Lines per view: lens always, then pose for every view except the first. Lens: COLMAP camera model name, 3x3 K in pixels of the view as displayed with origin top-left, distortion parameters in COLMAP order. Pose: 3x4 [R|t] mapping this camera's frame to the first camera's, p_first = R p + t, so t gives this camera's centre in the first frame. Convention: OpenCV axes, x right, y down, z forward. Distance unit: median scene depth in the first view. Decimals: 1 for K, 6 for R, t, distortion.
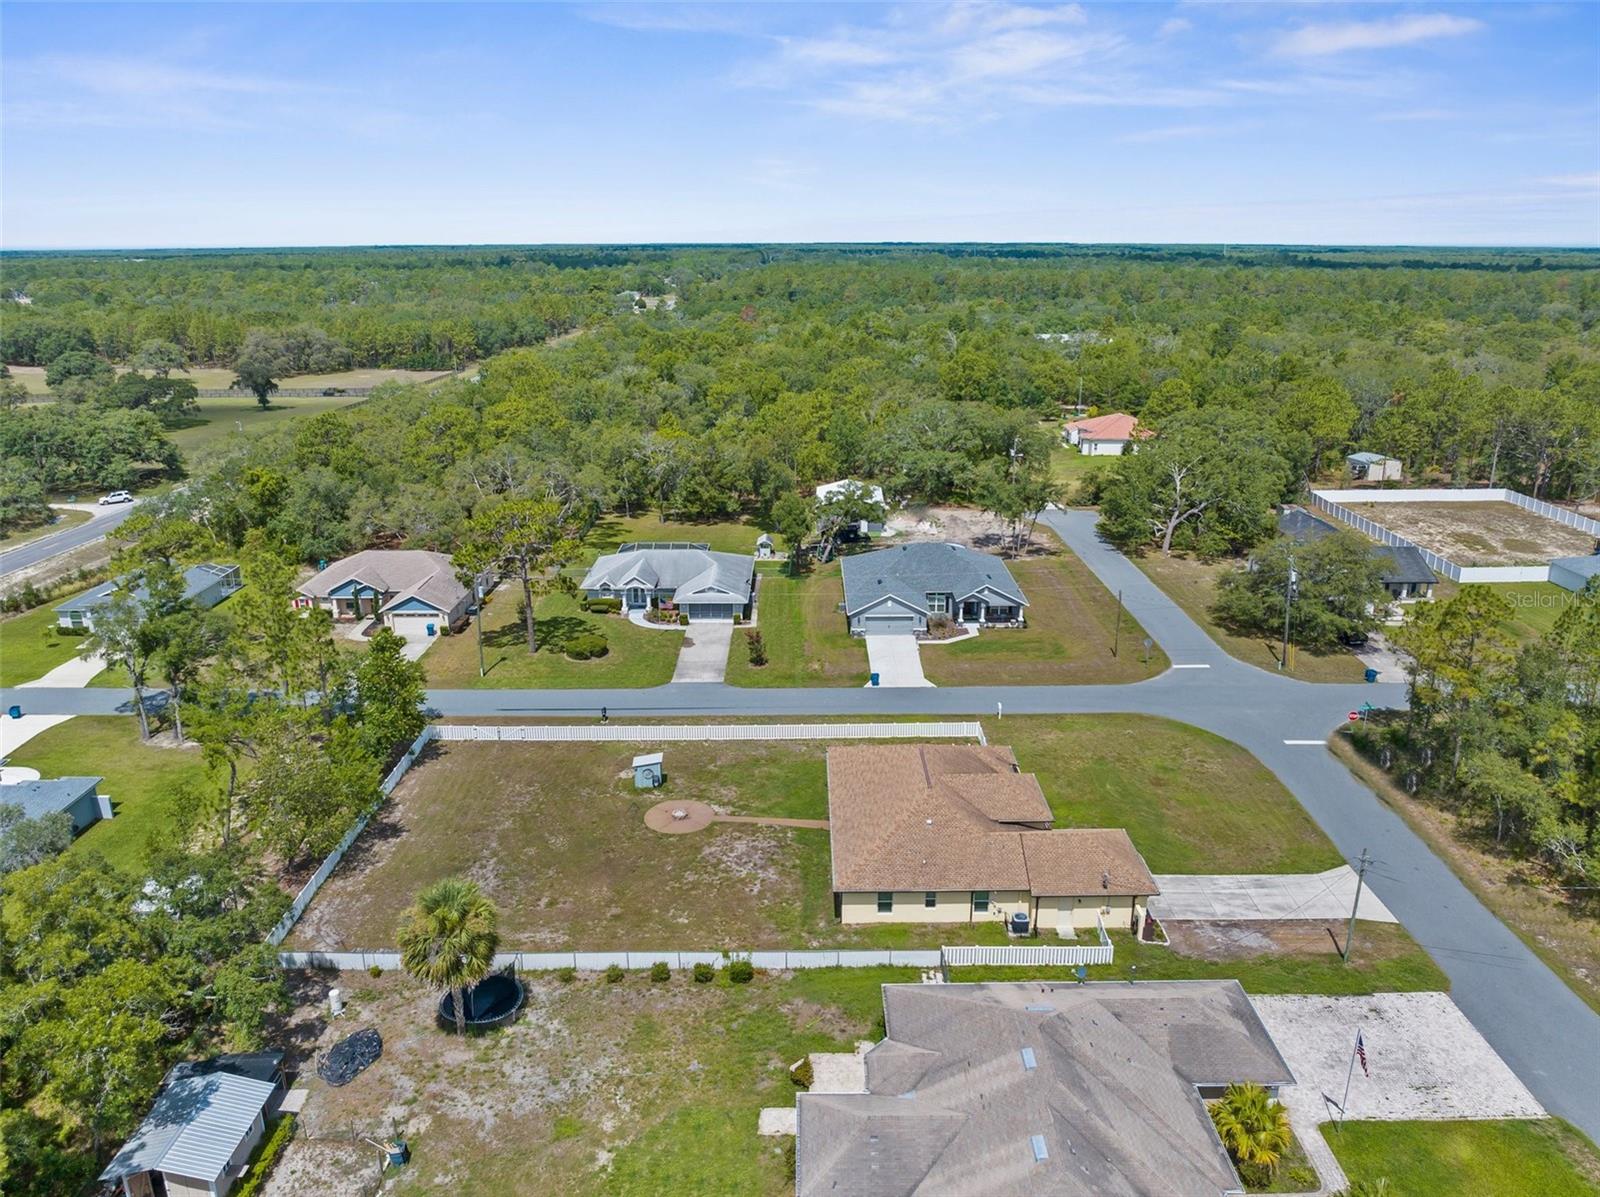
lens RADIAL K [[1121.2, 0, 806.0], [0, 1121.2, 596.8], [0, 0, 1]] dist [-0.037798, -0.007394]
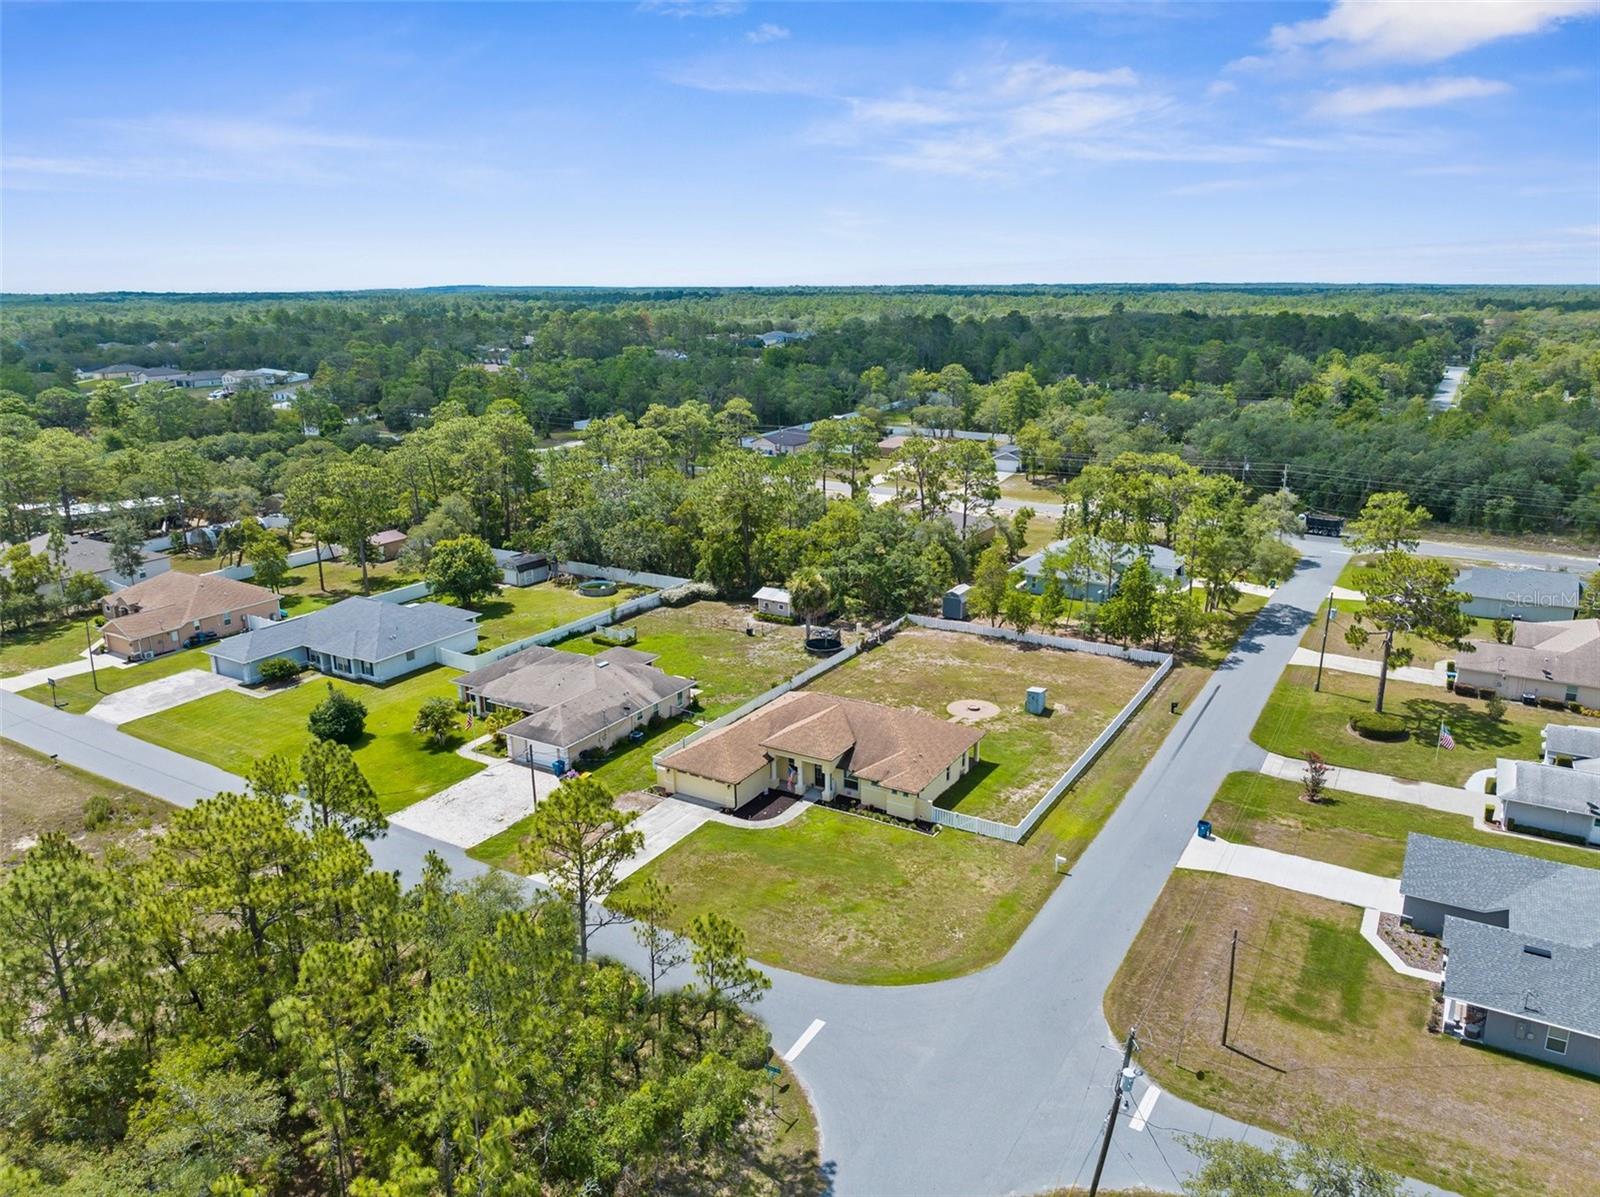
lens RADIAL K [[1121.2, 0, 806.0], [0, 1121.2, 596.8], [0, 0, 1]] dist [-0.037798, -0.007394]
pose [[-0.519482, 0.235757, -0.821314, 0.811780], [-0.248197, 0.878112, 0.409045, -0.321014], [0.817641, 0.416339, -0.397649, 1.011217]]
